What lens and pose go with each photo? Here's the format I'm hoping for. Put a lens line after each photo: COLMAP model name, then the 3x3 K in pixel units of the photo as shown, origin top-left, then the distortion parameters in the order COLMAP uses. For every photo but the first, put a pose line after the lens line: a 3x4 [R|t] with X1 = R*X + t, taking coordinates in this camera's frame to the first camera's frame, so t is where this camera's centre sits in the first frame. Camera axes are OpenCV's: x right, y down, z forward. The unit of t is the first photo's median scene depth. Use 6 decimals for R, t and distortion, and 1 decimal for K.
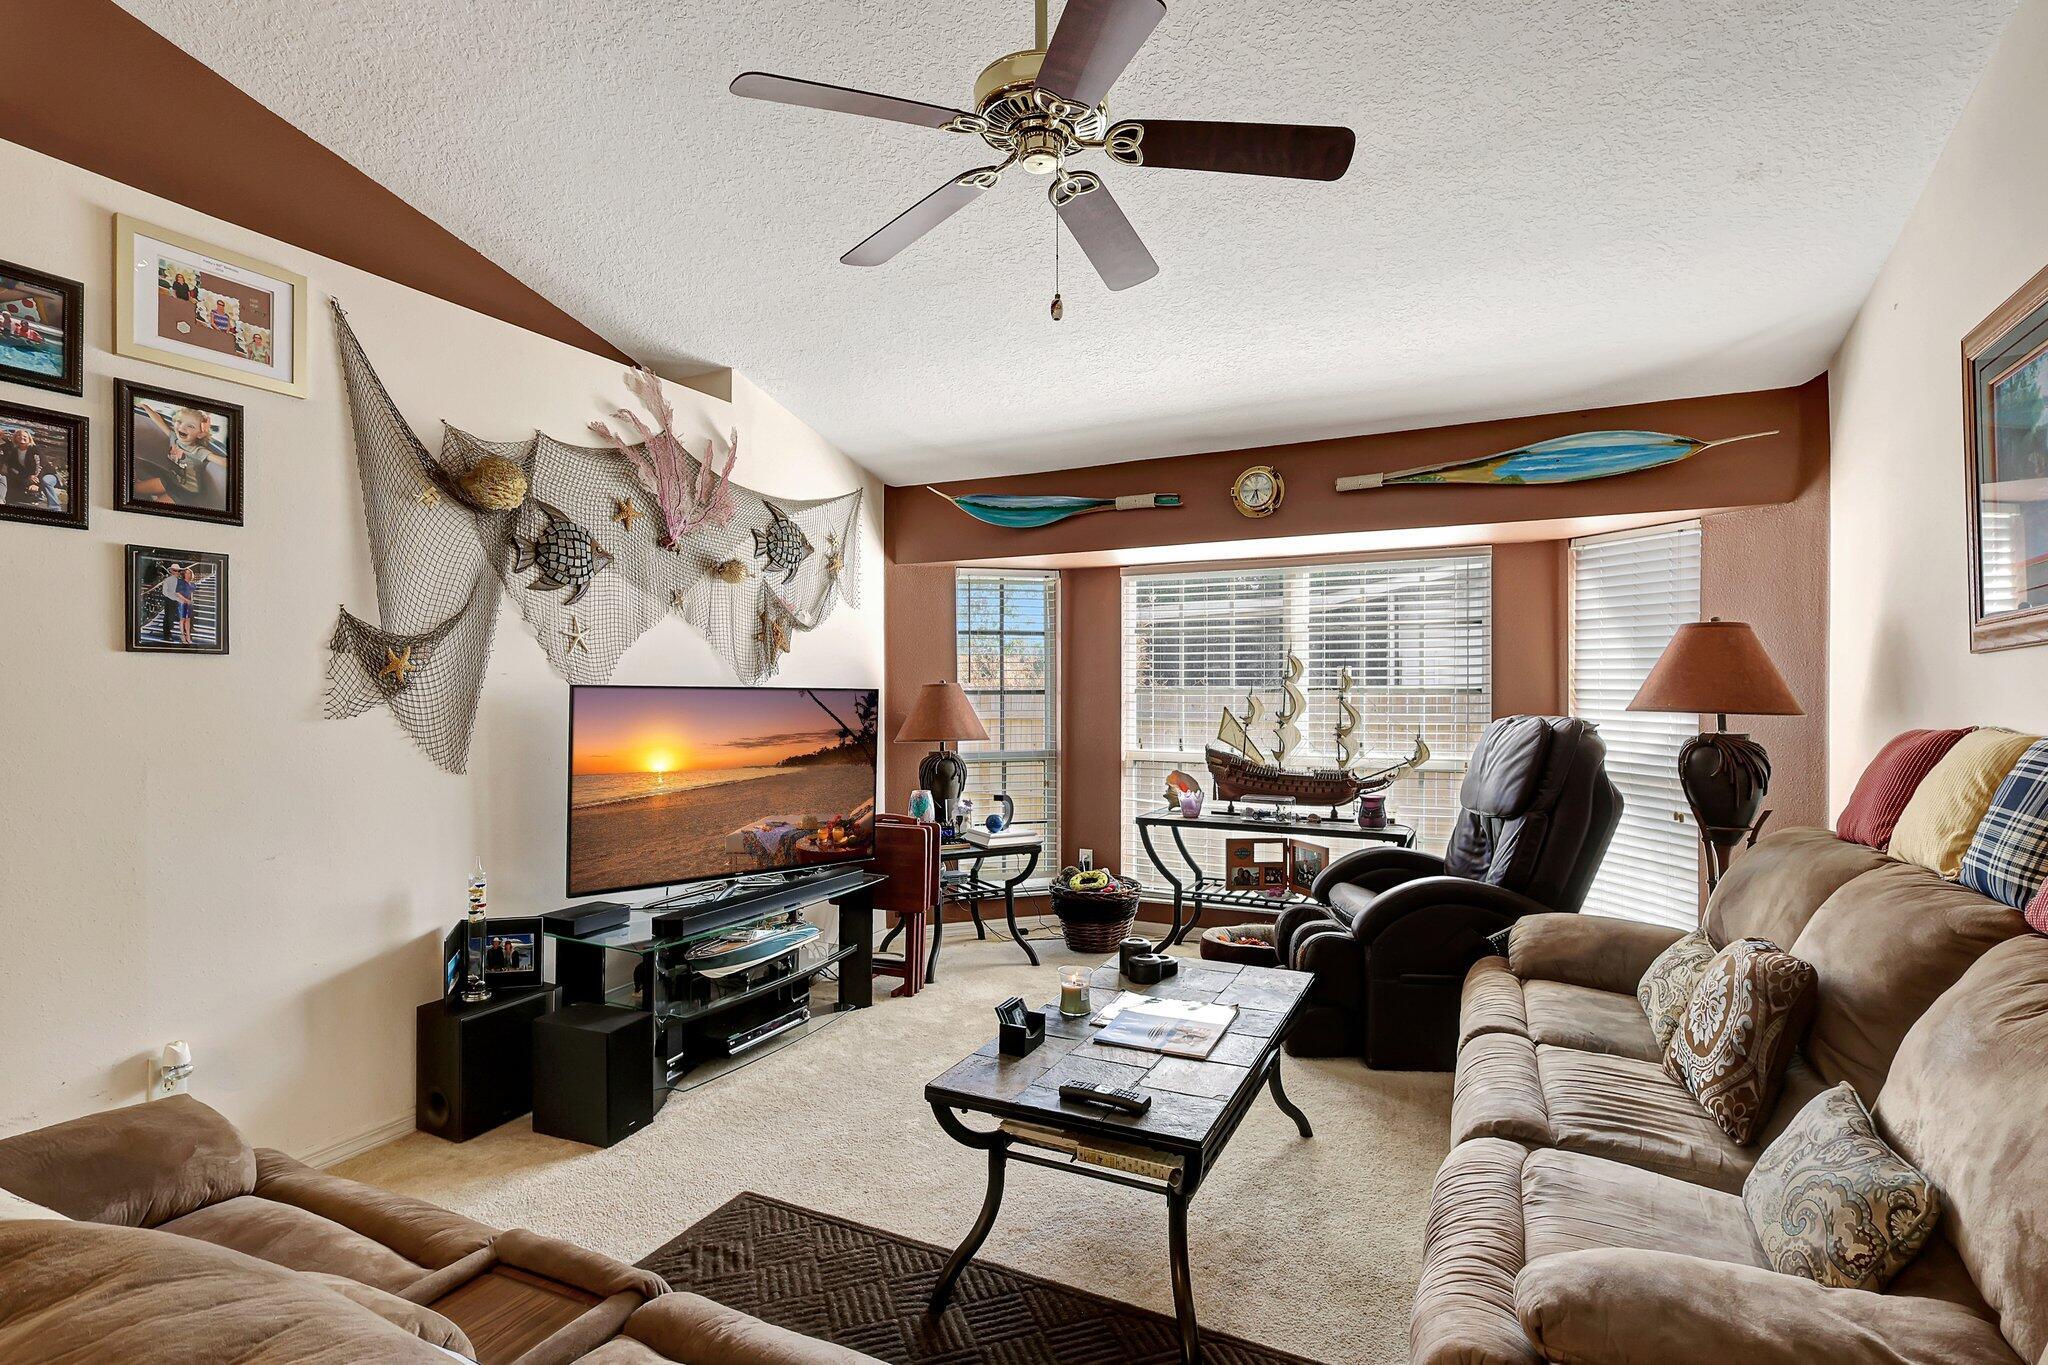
lens RADIAL K [[971.8, 0, 1032.7], [0, 971.8, 697.3], [0, 0, 1]] dist [-0.003896, 0.001577]
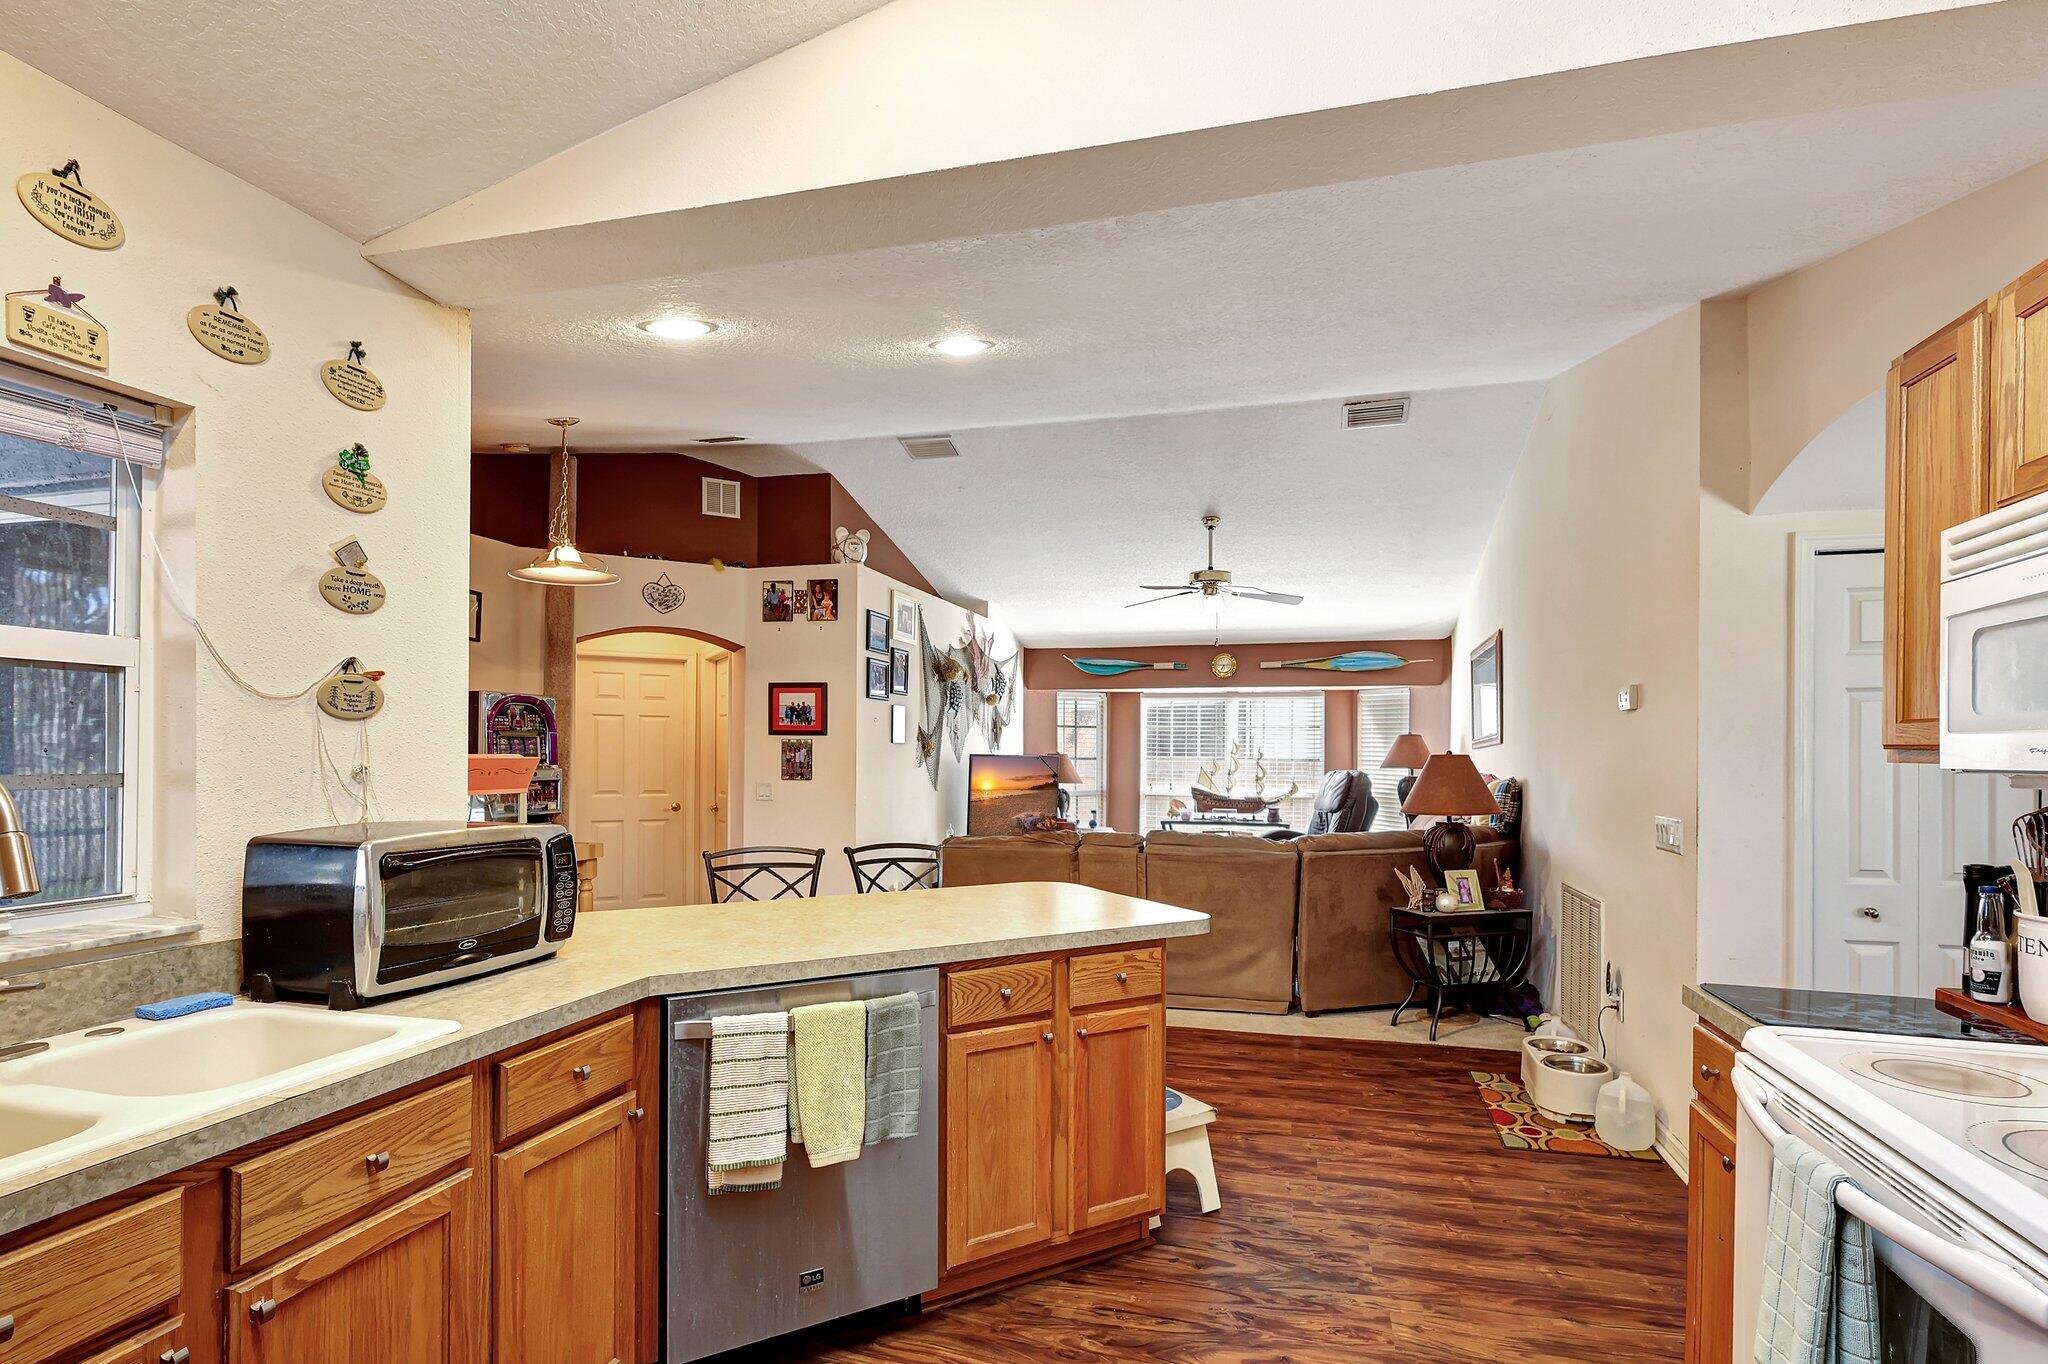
lens RADIAL K [[971.8, 0, 1030.6], [0, 971.8, 763.1], [0, 0, 1]] dist [-0.003896, 0.001577]
pose [[0.982454, 0.009996, 0.186235, -0.565172], [-0.009117, 0.999943, -0.005574, 0.017764], [-0.186280, 0.003779, 0.982489, -0.990279]]
